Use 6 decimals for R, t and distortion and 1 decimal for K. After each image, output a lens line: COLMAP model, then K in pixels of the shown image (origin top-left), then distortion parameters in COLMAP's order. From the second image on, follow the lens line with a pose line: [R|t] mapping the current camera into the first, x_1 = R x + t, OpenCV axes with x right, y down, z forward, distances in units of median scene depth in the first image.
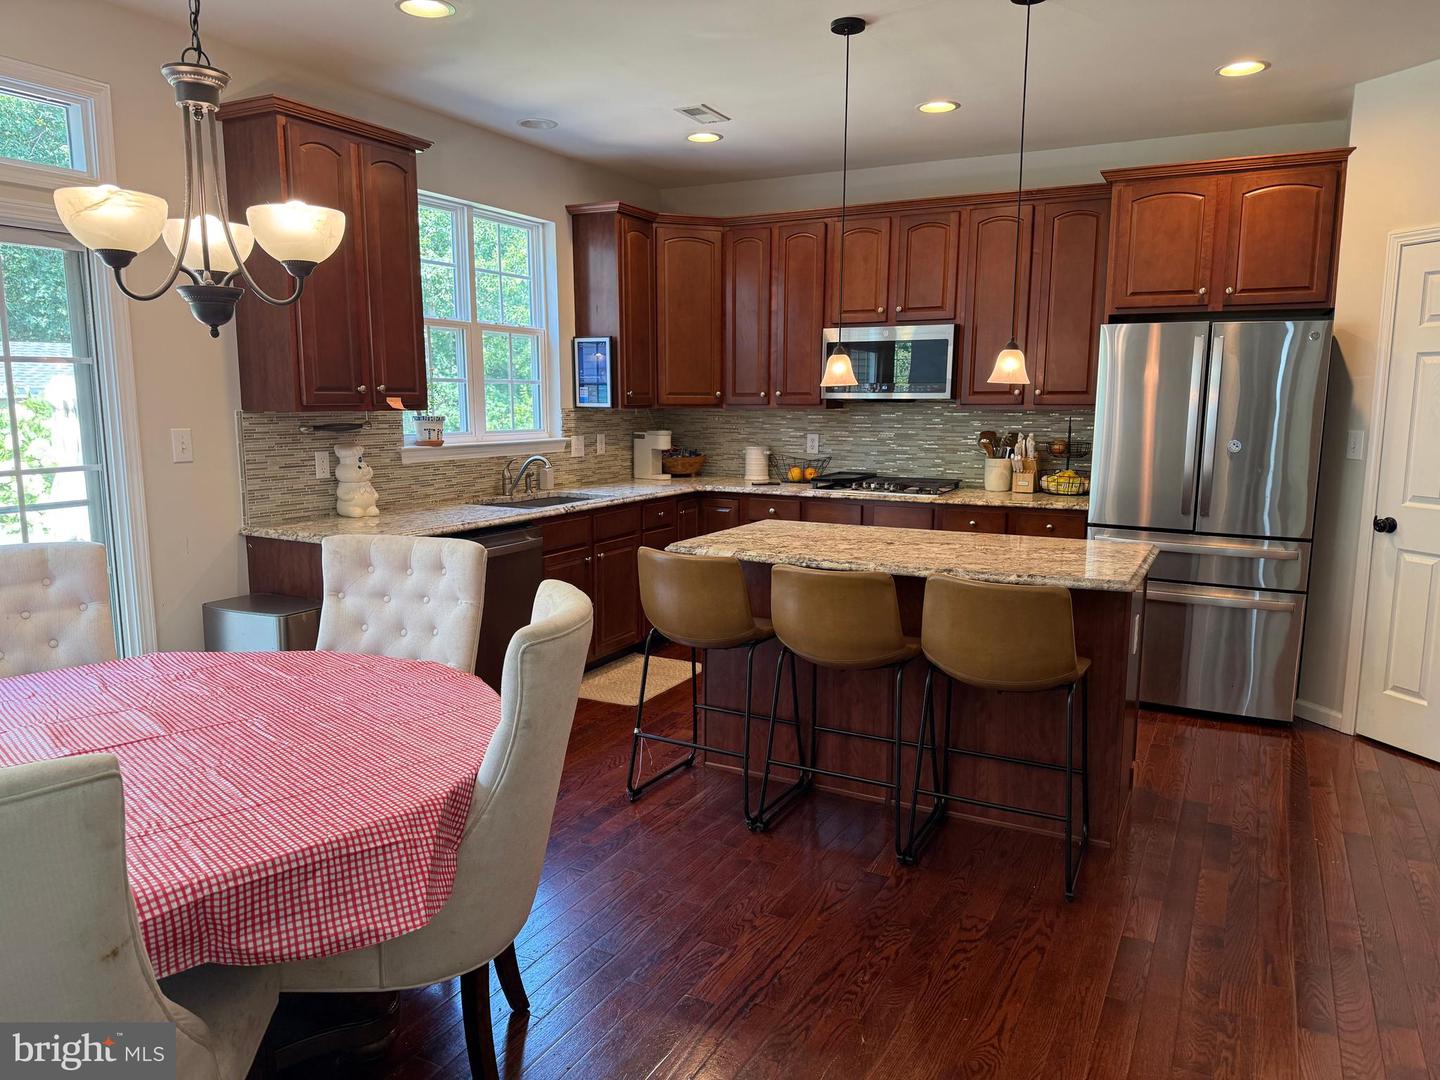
lens RADIAL K [[1003.2, 0, 751.0], [0, 1003.2, 538.1], [0, 0, 1]] dist [0.059176, -0.068193]
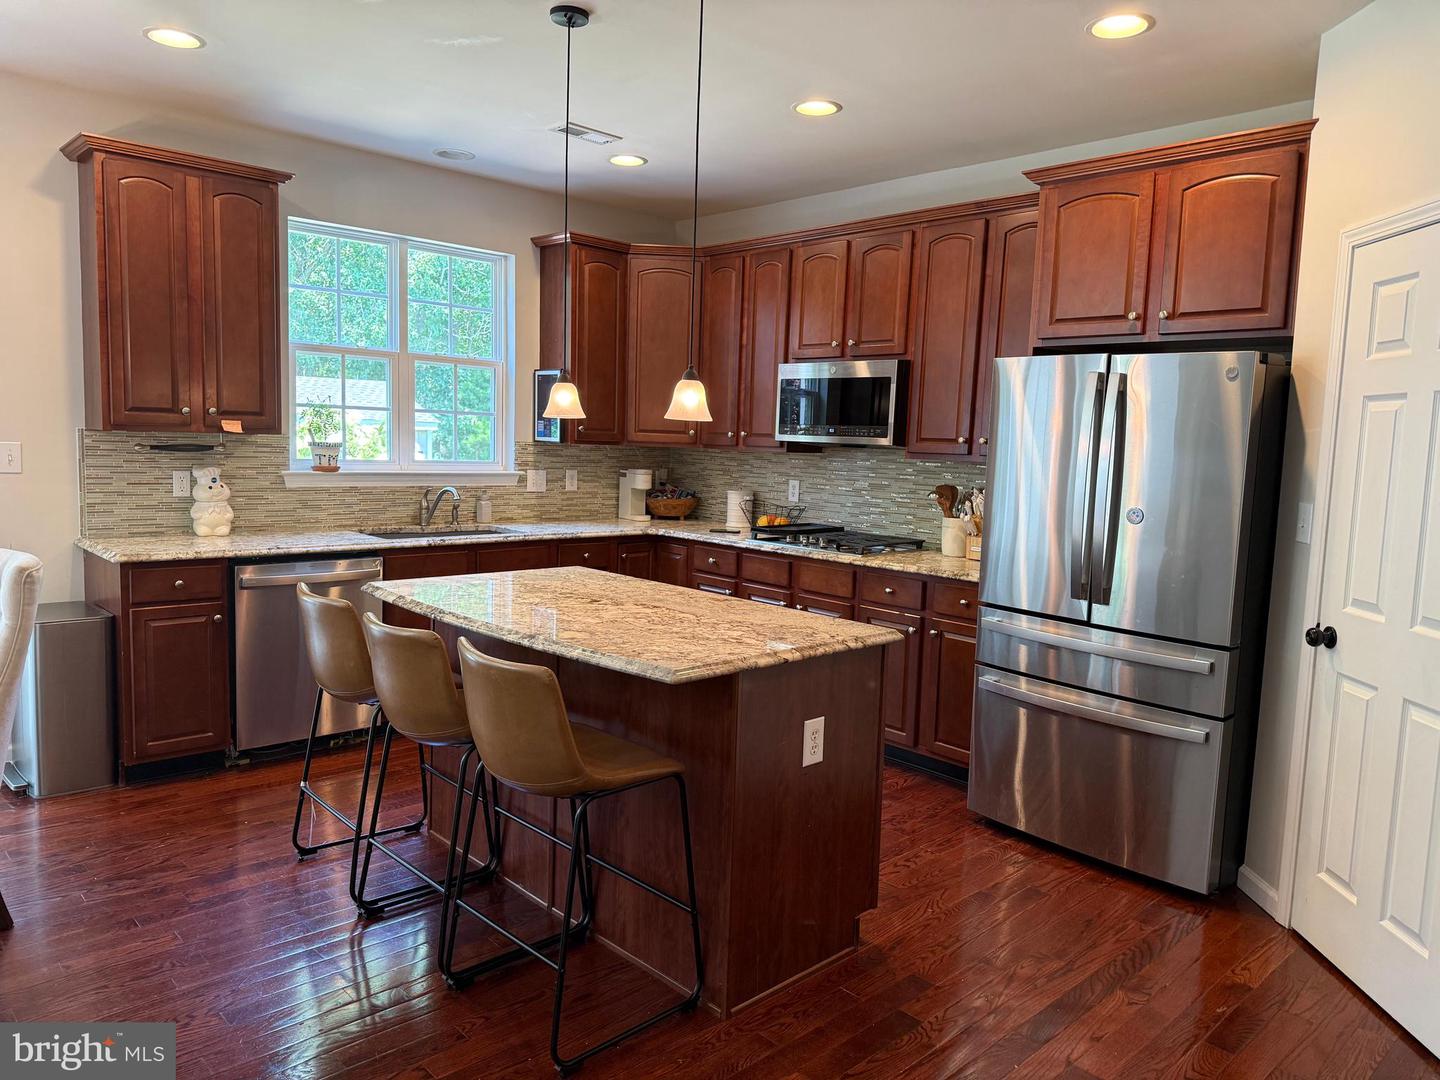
lens RADIAL K [[1003.2, 0, 721.1], [0, 1003.2, 537.5], [0, 0, 1]] dist [0.059176, -0.068193]
pose [[0.947079, 0.063244, -0.314708, 0.339065], [-0.077480, 0.996450, -0.032922, -0.020229], [0.311509, 0.055563, 0.948617, 0.144794]]
